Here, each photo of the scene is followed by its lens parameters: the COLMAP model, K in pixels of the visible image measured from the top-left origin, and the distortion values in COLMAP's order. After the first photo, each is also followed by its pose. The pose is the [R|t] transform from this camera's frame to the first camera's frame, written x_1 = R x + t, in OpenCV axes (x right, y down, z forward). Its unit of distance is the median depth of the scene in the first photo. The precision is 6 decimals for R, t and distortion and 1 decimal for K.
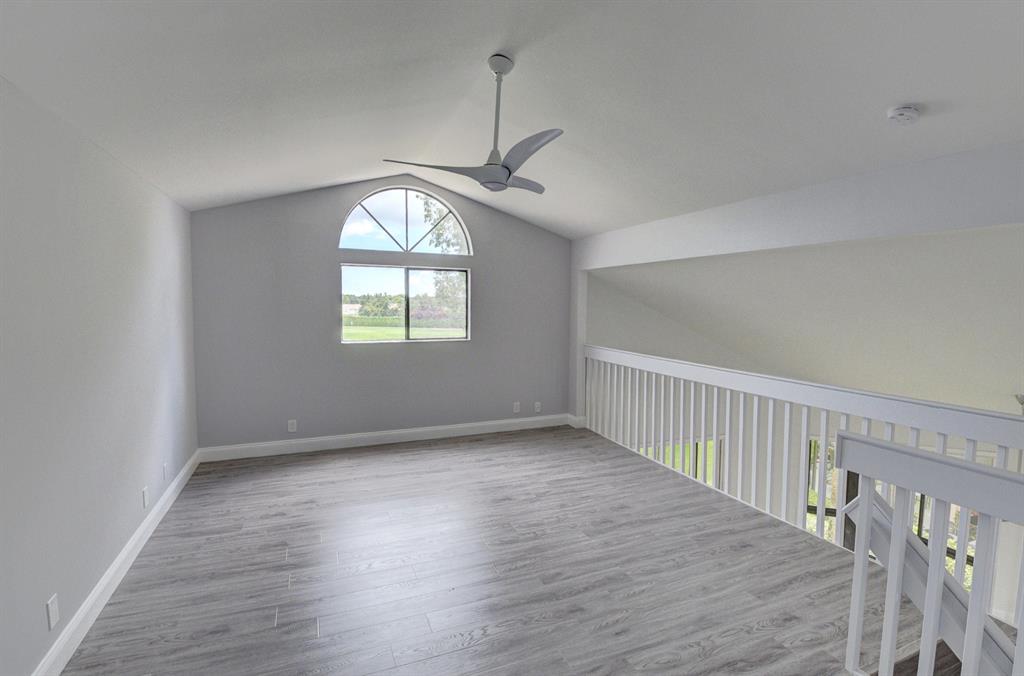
lens RADIAL K [[450.9, 0, 513.7], [0, 450.9, 334.7], [0, 0, 1]] dist [0.001412, -0.011567]
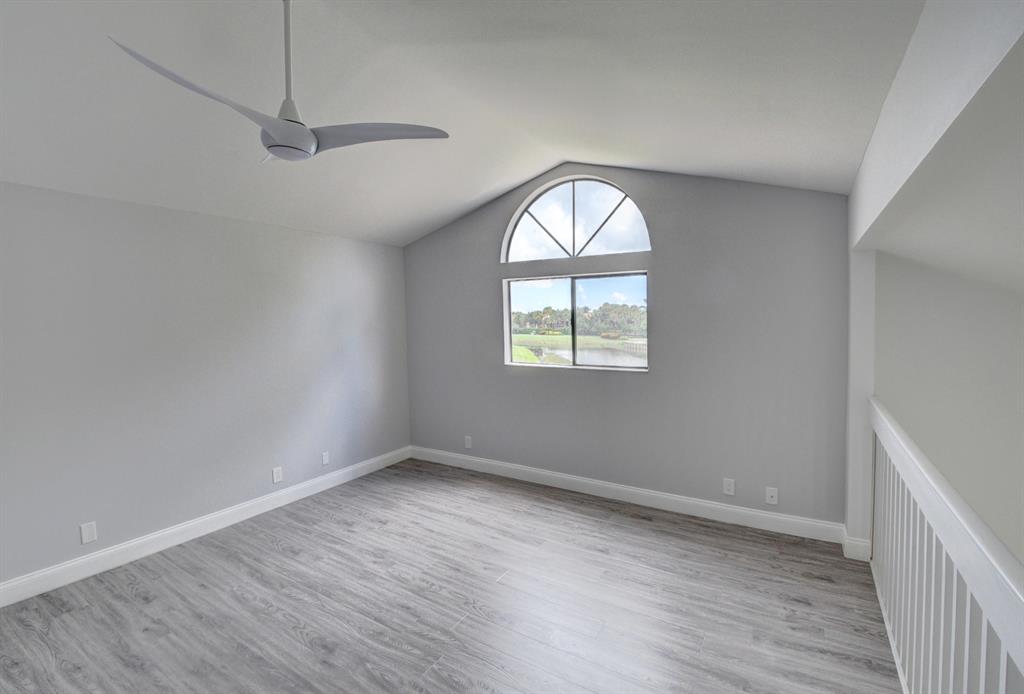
lens RADIAL K [[455.4, 0, 470.9], [0, 455.4, 339.5], [0, 0, 1]] dist [0.023434, -0.034256]
pose [[0.590263, 0.021677, -0.806920, 0.346368], [-0.034566, 0.999401, 0.001562, -0.032762], [0.806470, 0.026970, 0.590659, 0.393568]]
